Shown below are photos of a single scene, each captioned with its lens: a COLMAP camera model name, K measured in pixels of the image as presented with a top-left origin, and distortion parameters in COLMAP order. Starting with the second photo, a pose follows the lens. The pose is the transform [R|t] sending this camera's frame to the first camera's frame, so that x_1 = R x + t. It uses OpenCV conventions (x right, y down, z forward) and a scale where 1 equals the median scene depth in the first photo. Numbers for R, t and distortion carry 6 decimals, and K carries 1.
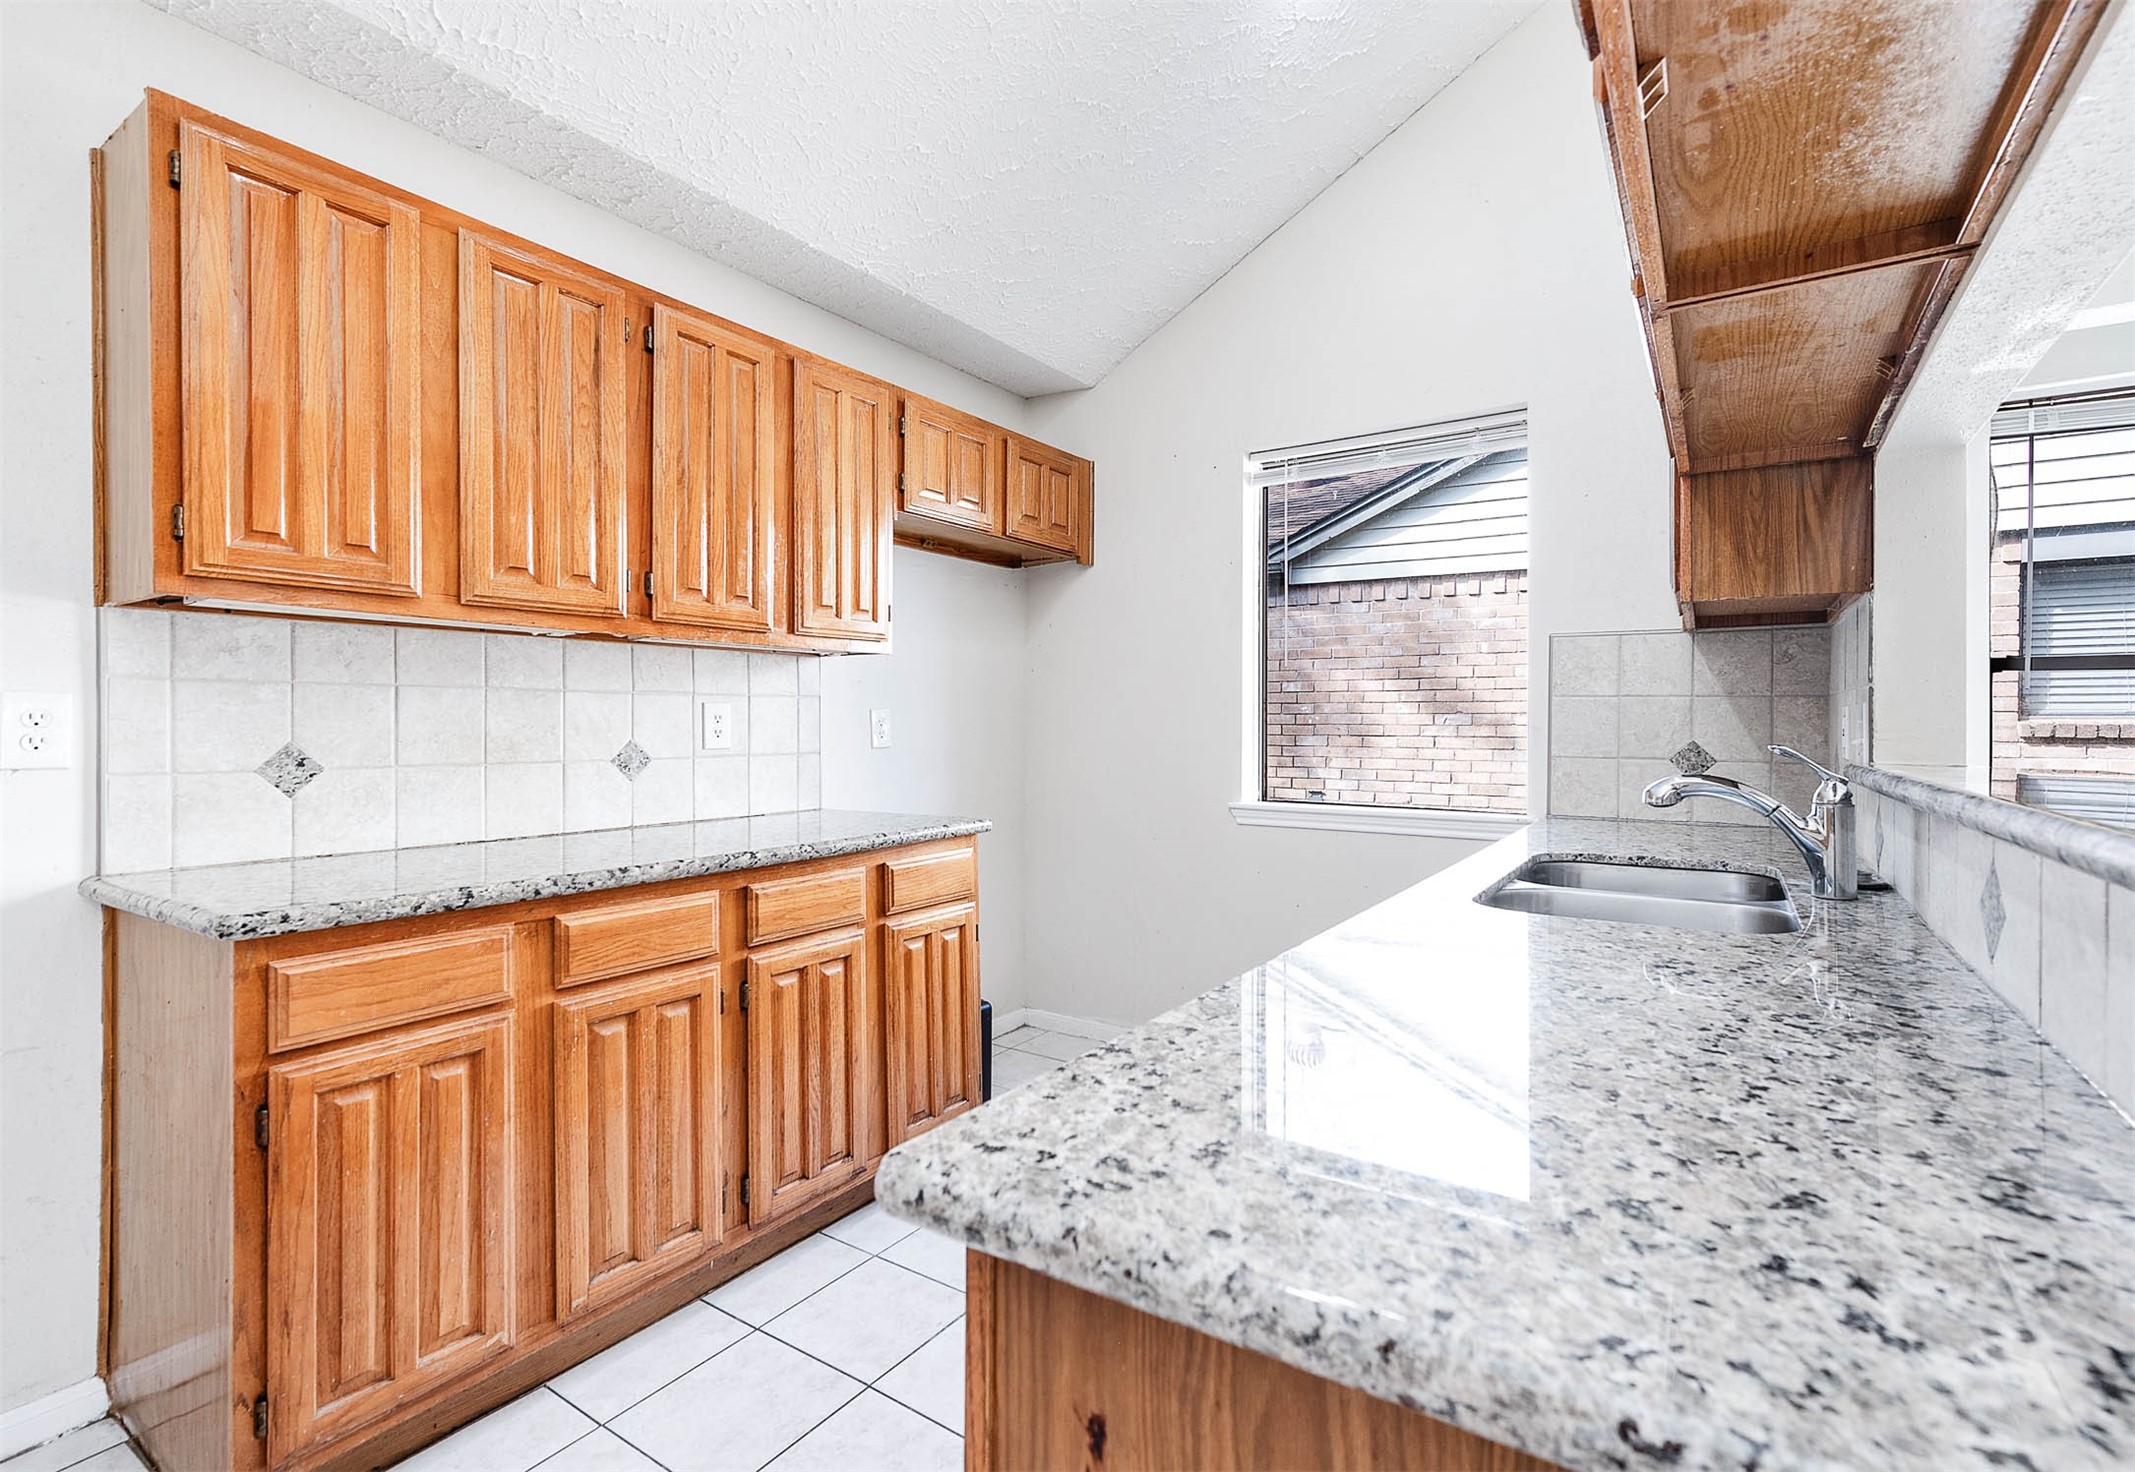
lens RADIAL K [[976.5, 0, 1103.7], [0, 976.5, 728.3], [0, 0, 1]] dist [0.011952, 0.000485]
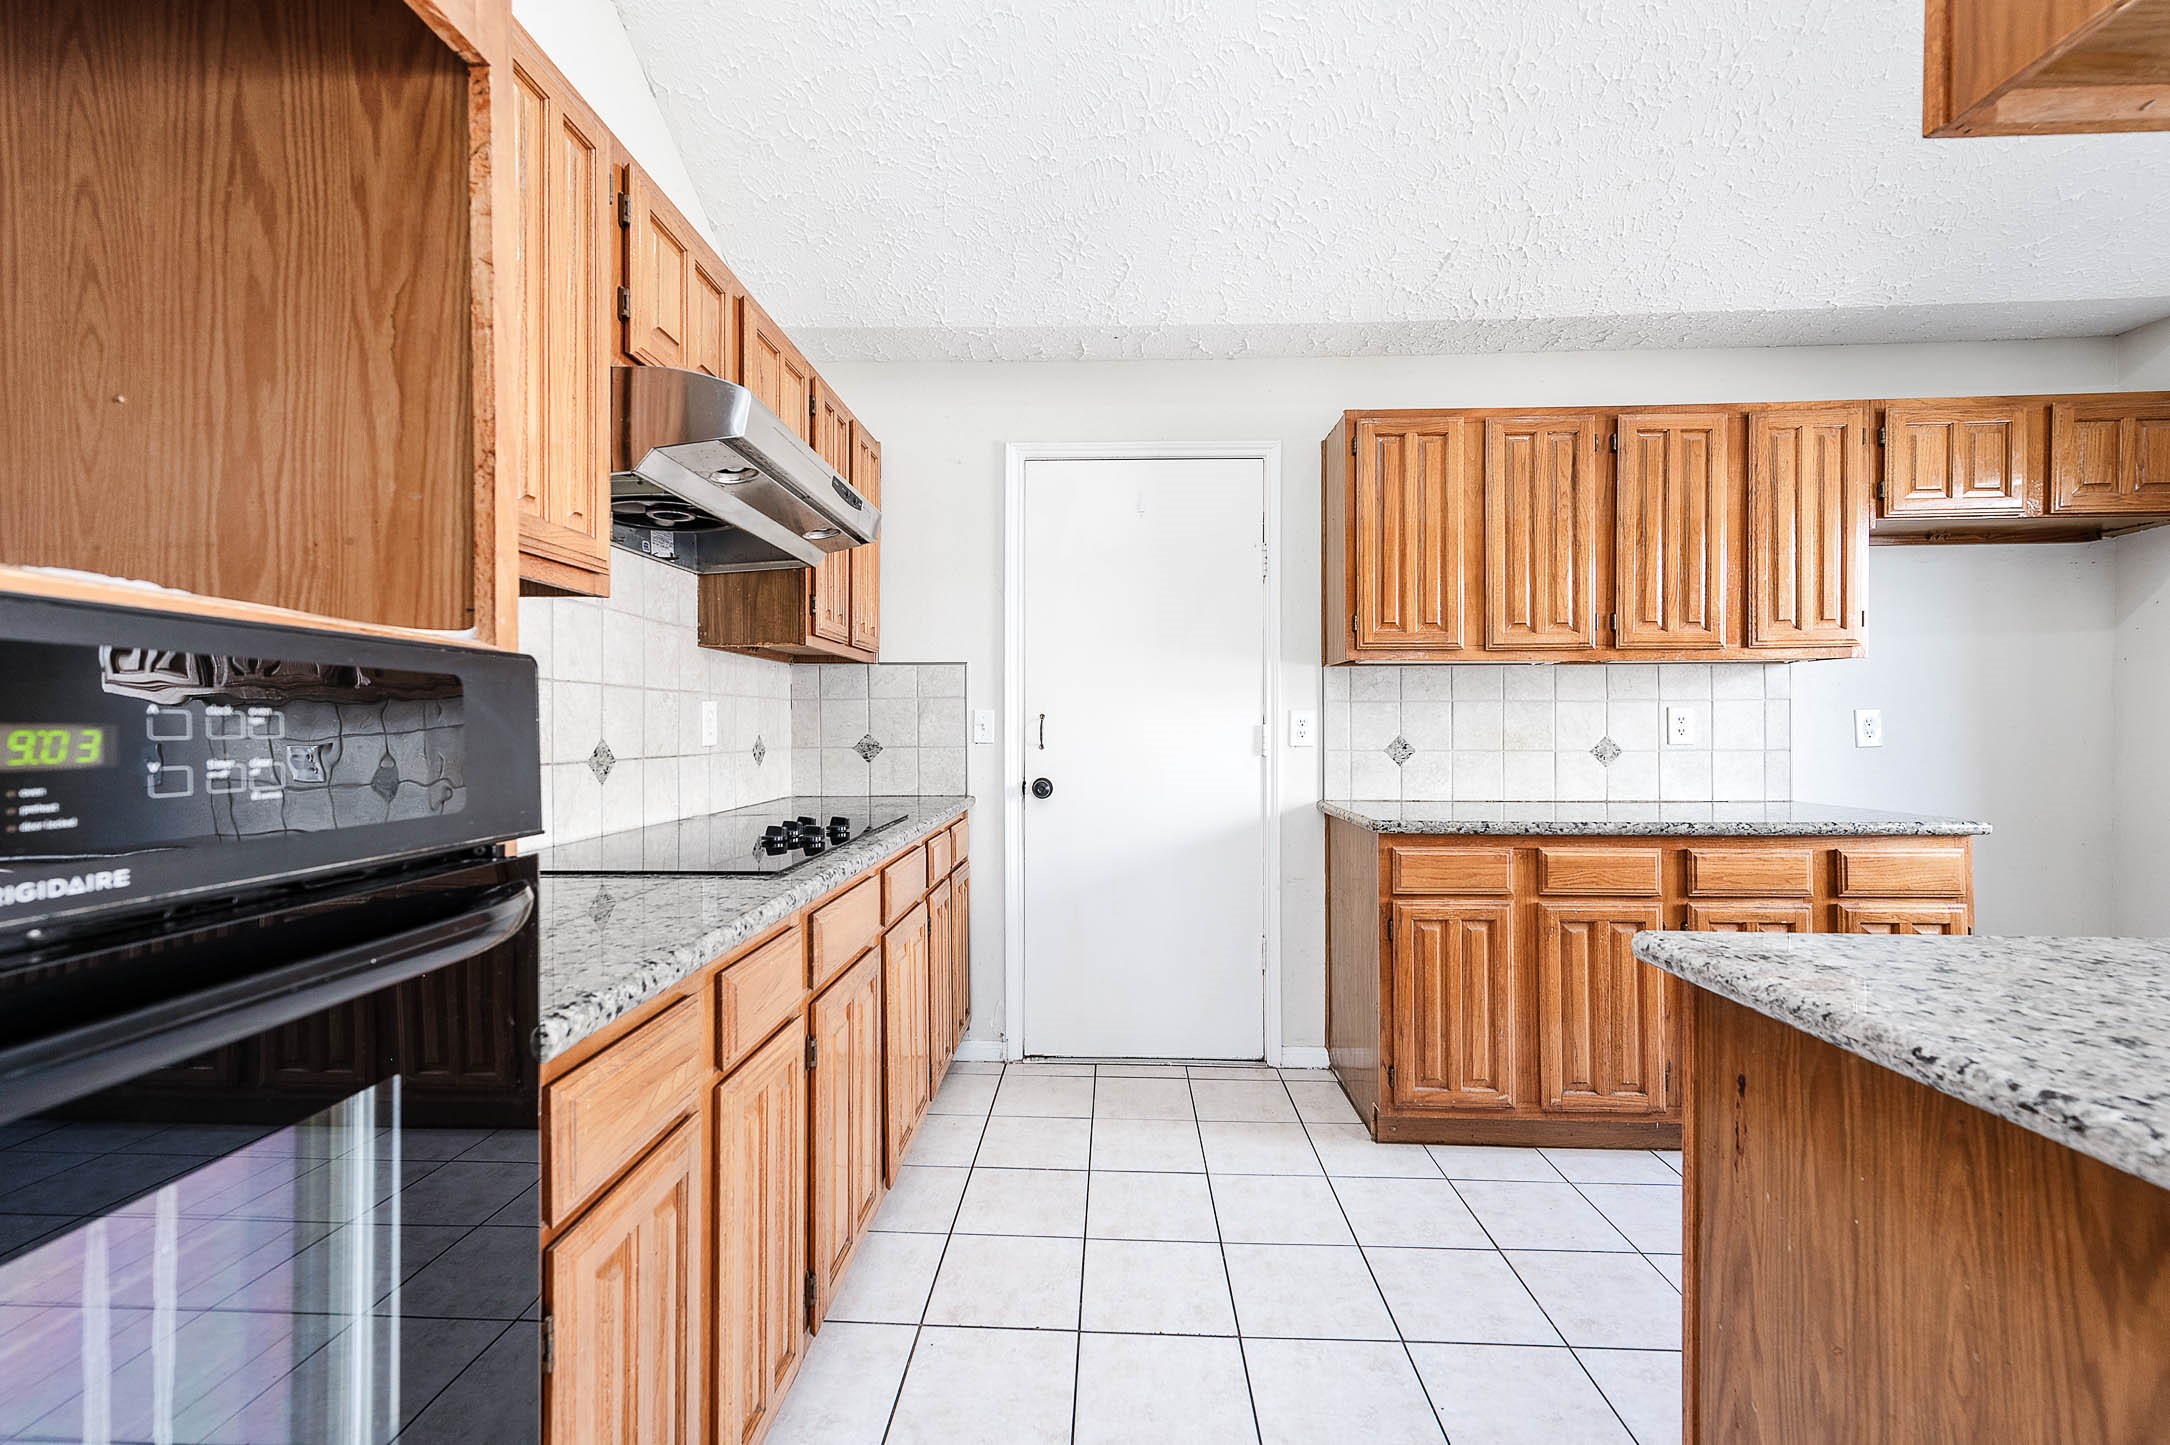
lens RADIAL K [[862.3, 0, 1077.2], [0, 862.3, 719.2], [0, 0, 1]] dist [0.001079, 0.000086]
pose [[0.501696, -0.006285, -0.865021, 0.232019], [-0.001691, 0.999965, -0.008247, -0.000651], [0.865043, 0.005600, 0.501667, -0.289774]]
